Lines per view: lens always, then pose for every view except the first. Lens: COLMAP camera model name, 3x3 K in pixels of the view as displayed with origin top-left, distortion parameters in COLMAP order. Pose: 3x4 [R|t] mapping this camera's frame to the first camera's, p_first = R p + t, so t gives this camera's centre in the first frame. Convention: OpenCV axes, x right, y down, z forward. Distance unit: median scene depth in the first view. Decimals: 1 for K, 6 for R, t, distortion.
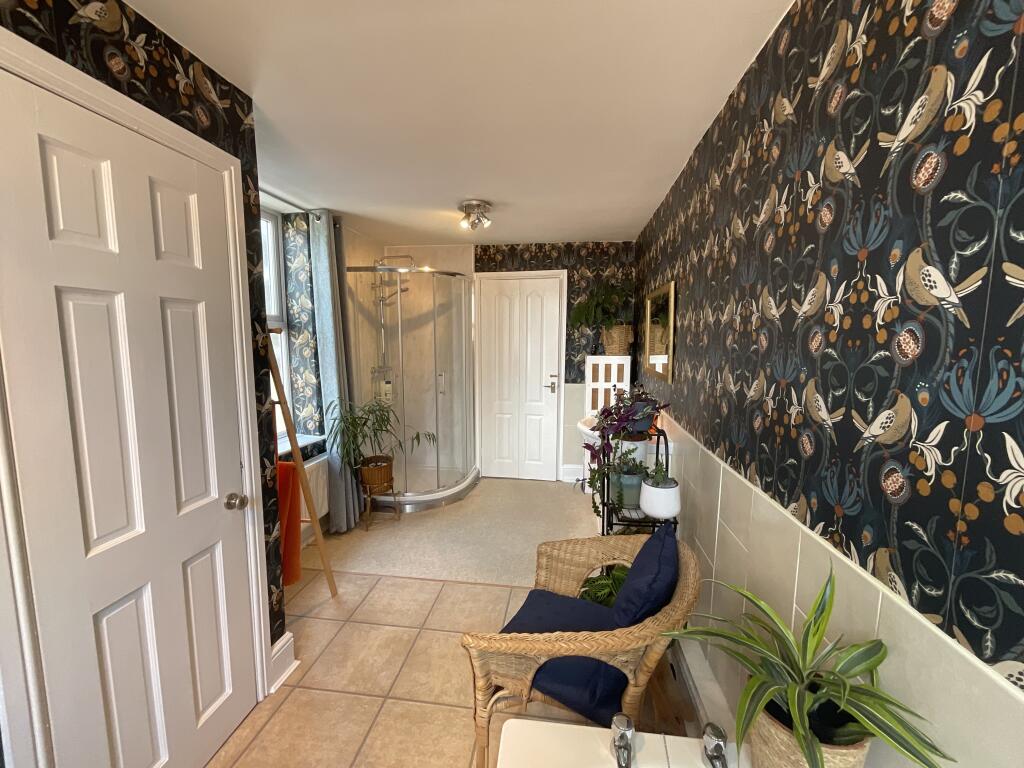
lens RADIAL K [[413.0, 0, 512.2], [0, 413.0, 385.8], [0, 0, 1]] dist [-0.001213, 0.000668]
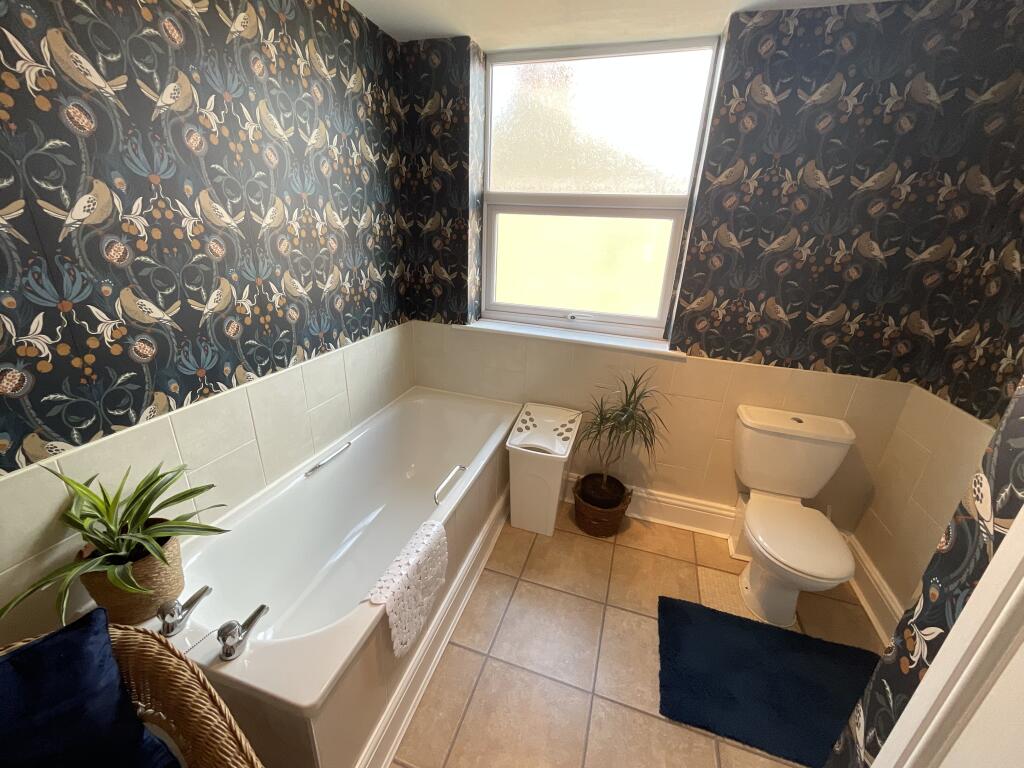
lens RADIAL K [[413.0, 0, 511.1], [0, 413.0, 377.8], [0, 0, 1]] dist [-0.001213, 0.000668]
pose [[-0.981553, -0.108465, 0.157448, -0.537489], [-0.026301, 0.892277, 0.450721, -0.389494], [-0.189375, 0.438265, -0.878670, 2.281844]]
